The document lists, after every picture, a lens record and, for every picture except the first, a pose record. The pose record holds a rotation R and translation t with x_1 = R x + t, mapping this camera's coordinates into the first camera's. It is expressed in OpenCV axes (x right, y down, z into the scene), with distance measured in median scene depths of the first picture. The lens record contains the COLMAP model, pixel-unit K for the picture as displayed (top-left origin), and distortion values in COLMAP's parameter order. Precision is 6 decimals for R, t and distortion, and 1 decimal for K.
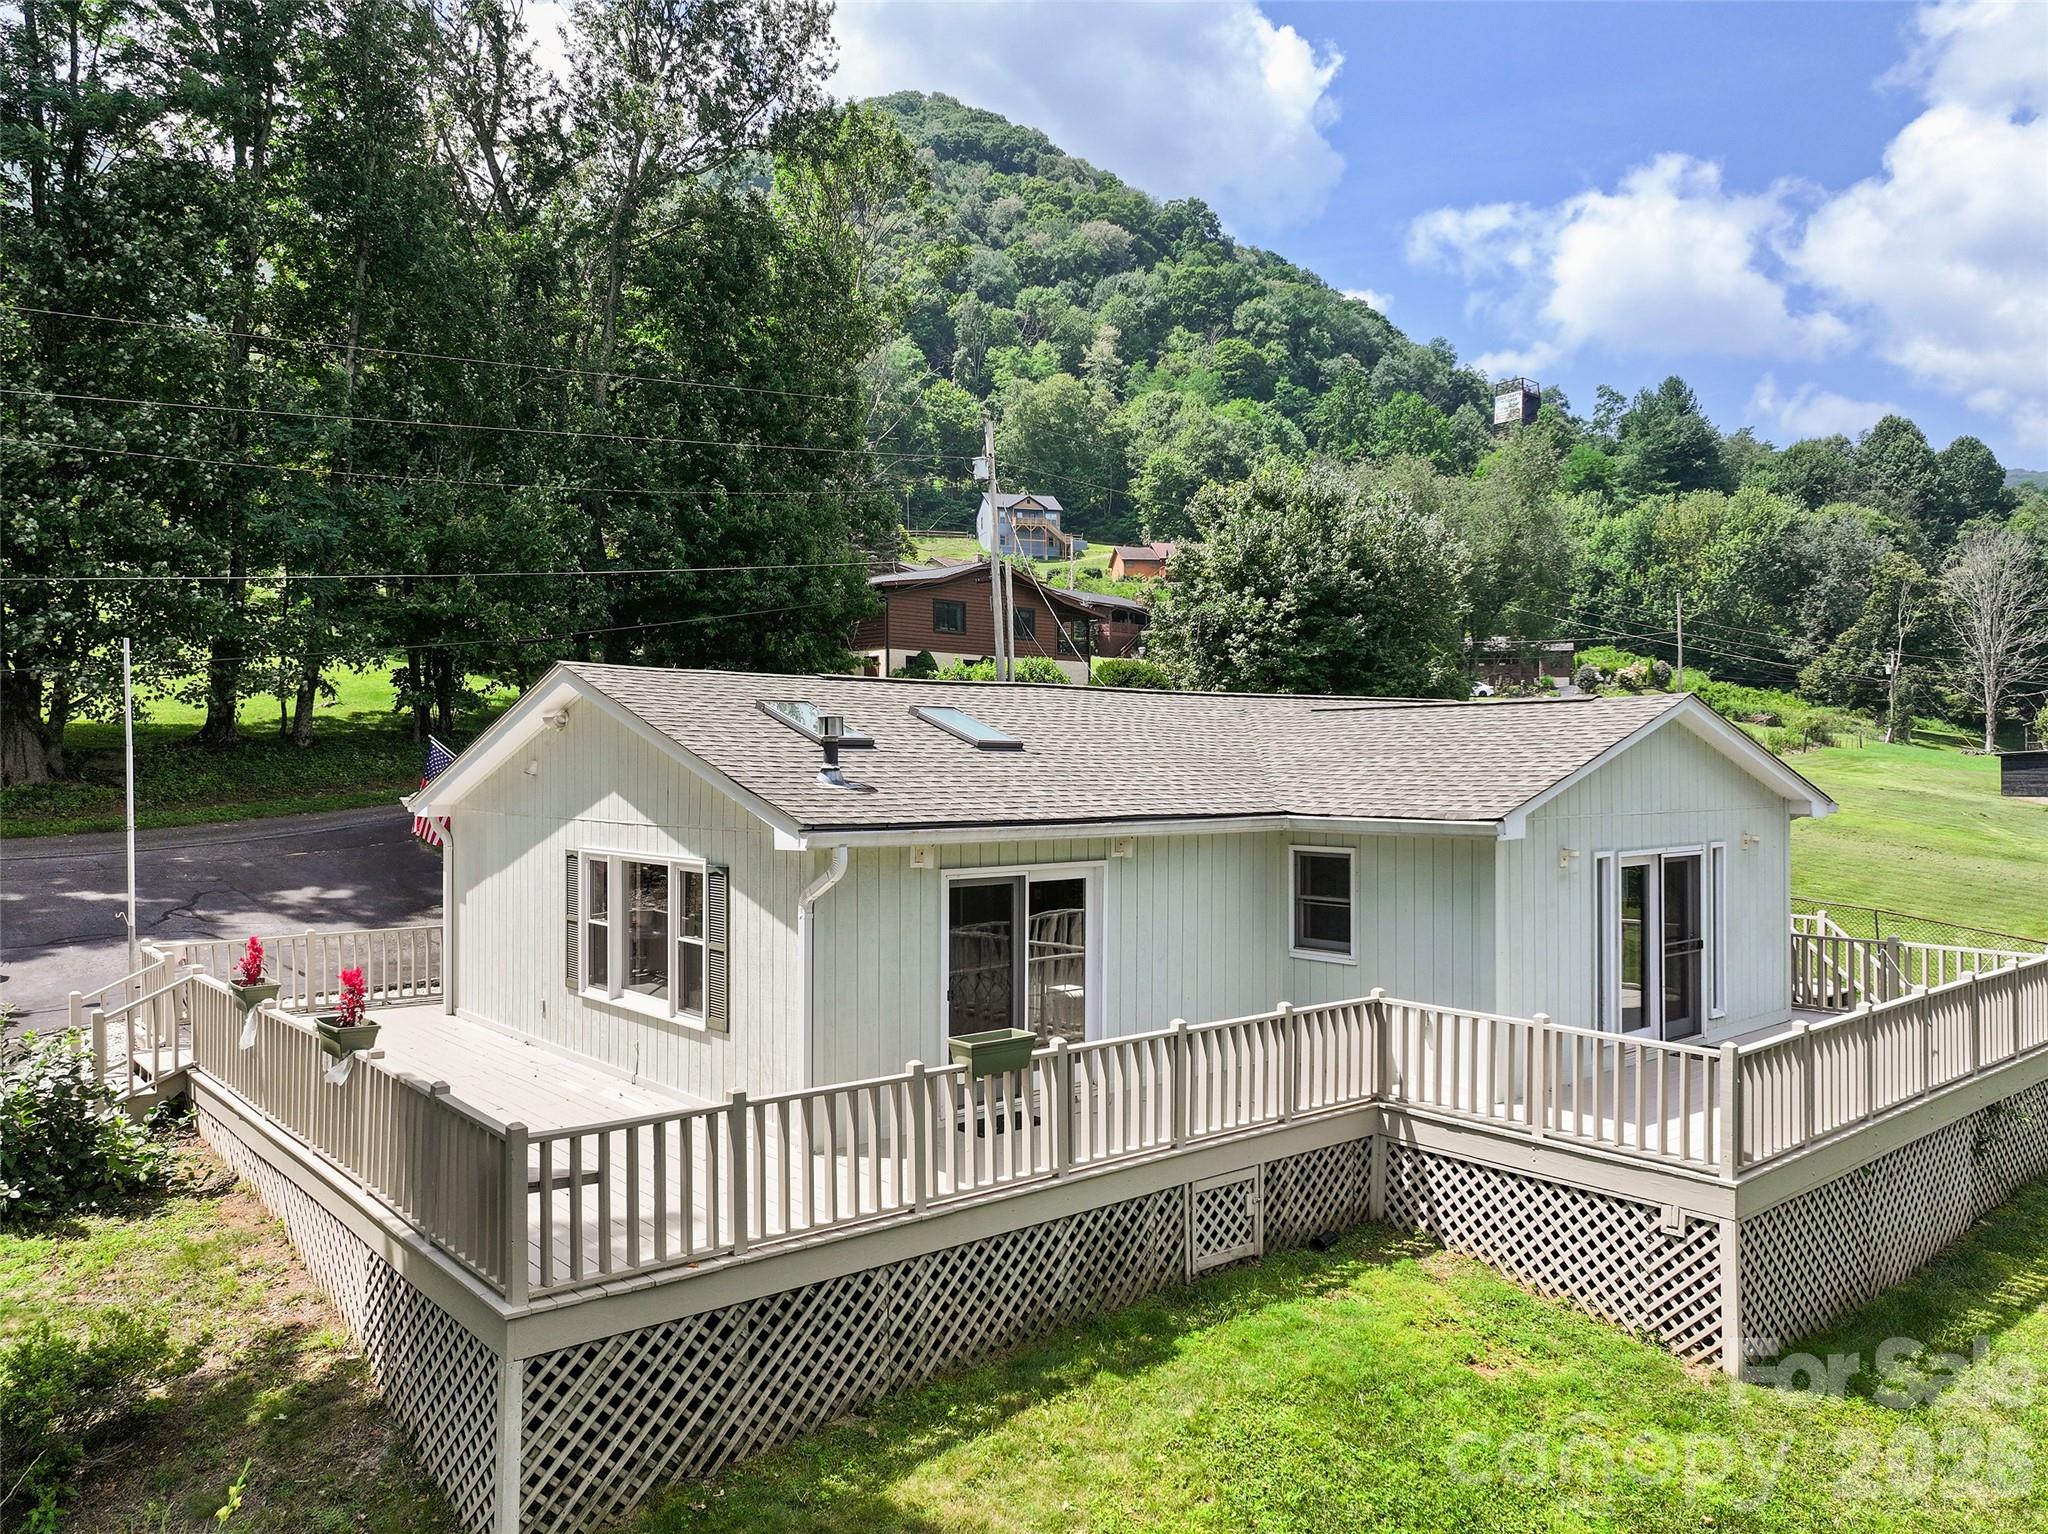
lens RADIAL K [[1440.9, 0, 1027.7], [0, 1440.9, 757.3], [0, 0, 1]] dist [0.001560, 0.013802]
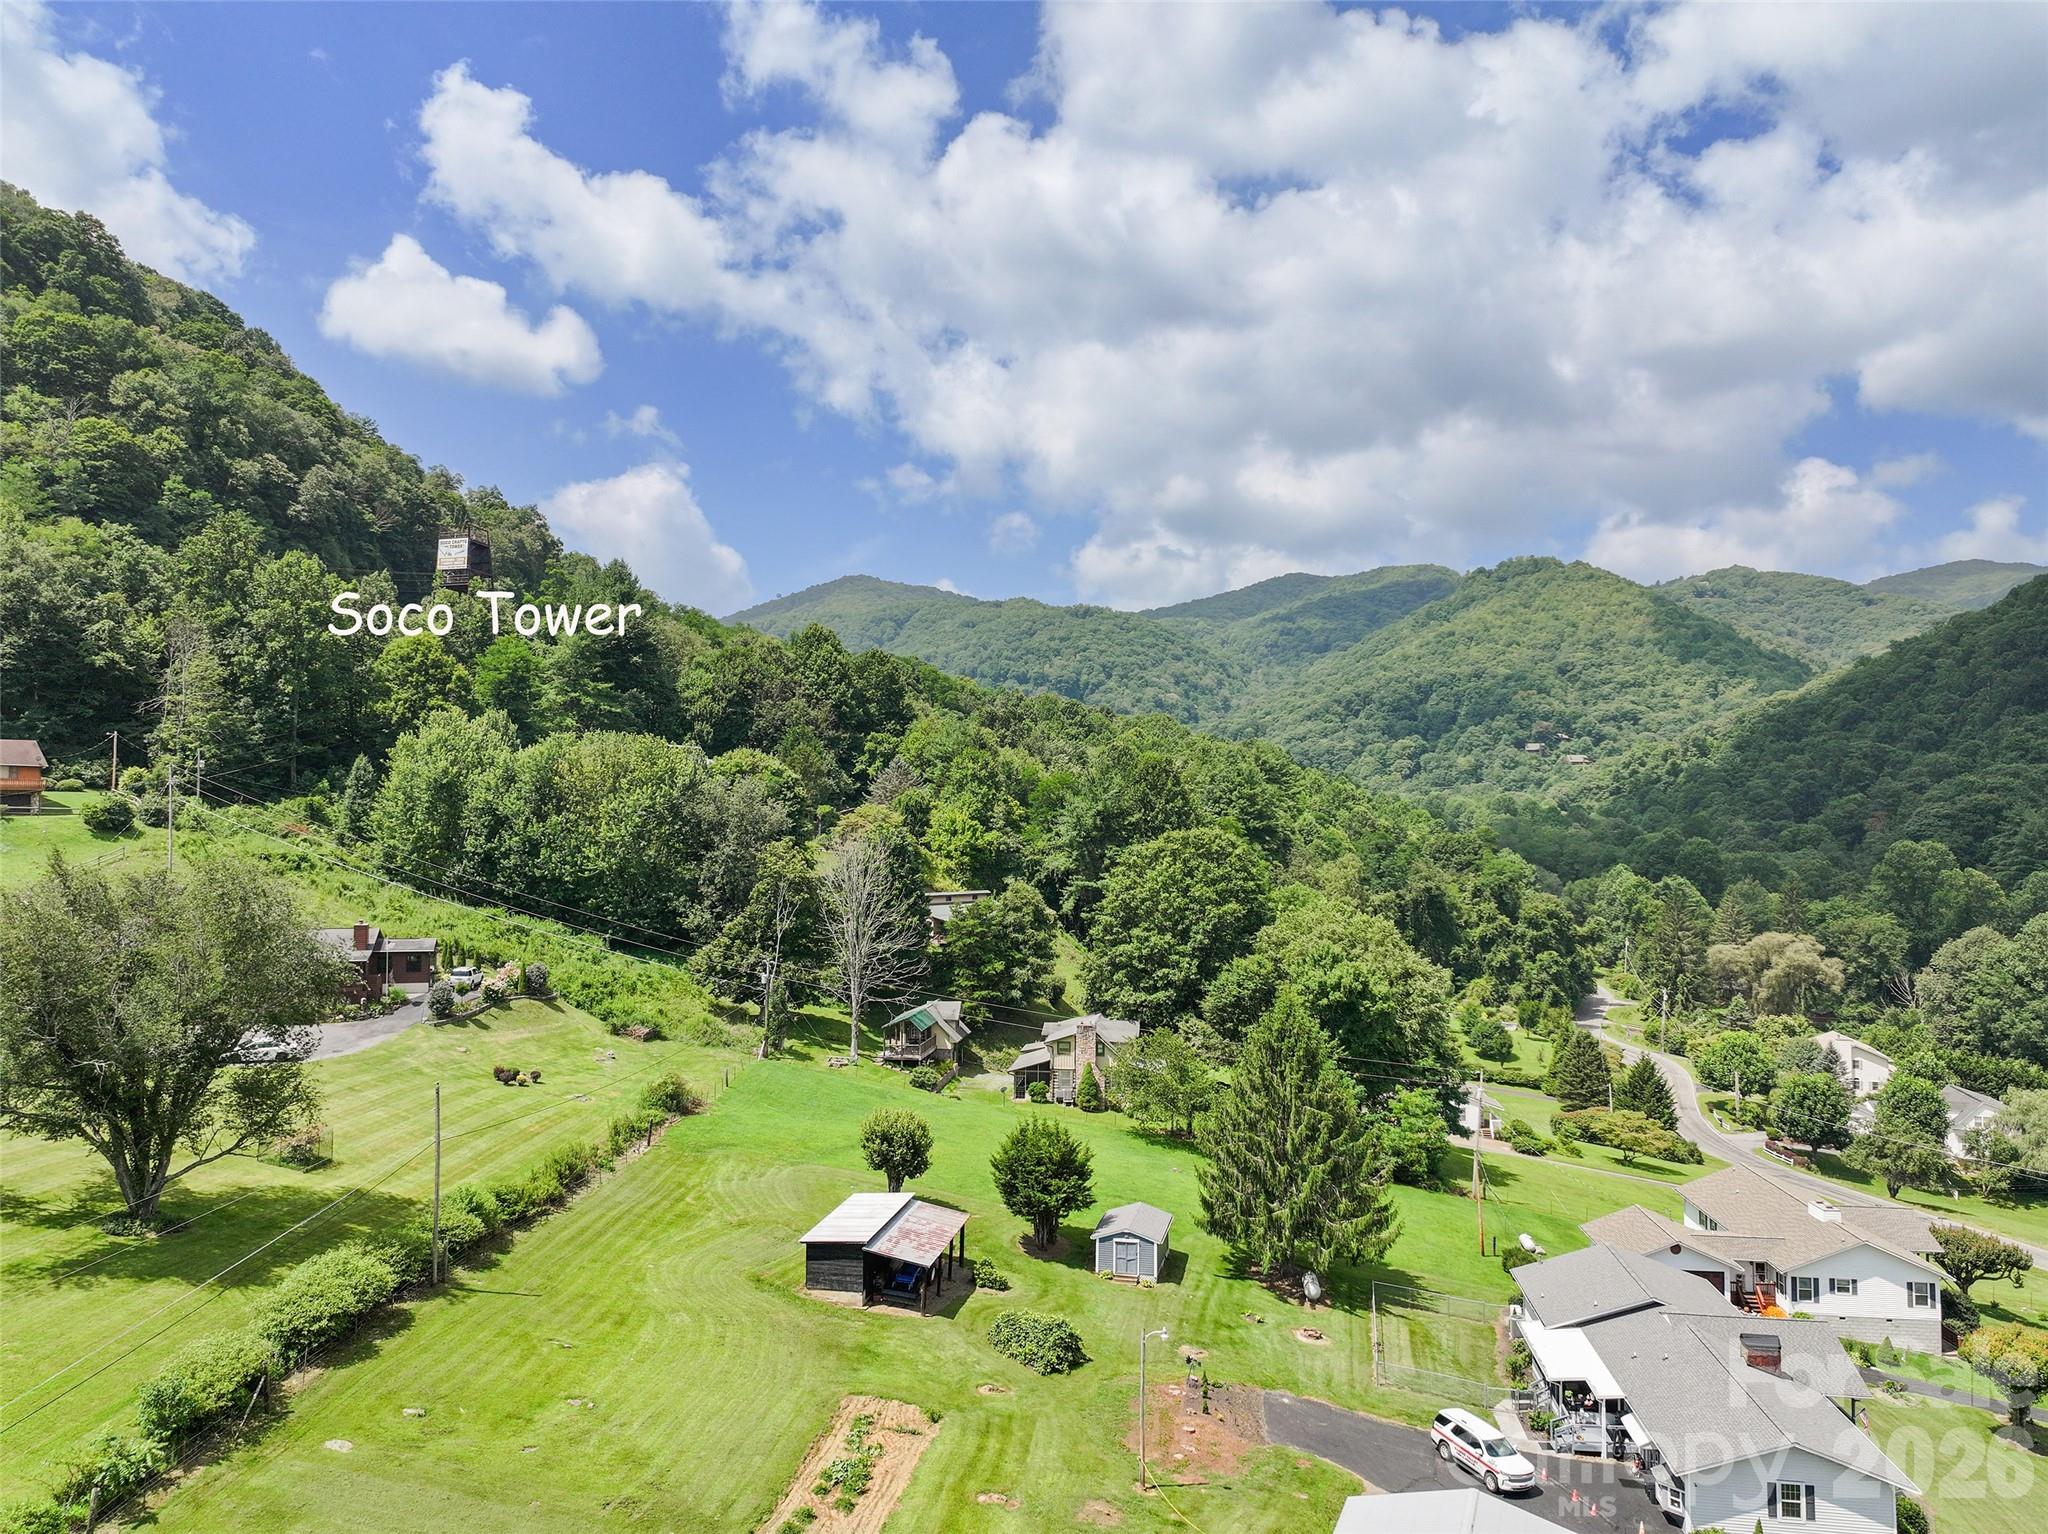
lens RADIAL K [[1440.9, 0, 1017.3], [0, 1440.9, 768.4], [0, 0, 1]] dist [0.001560, 0.013802]
pose [[0.798919, 0.030938, 0.600642, 0.094764], [-0.014175, 0.999367, -0.032622, -0.102778], [-0.601271, 0.017548, 0.798852, 0.085204]]
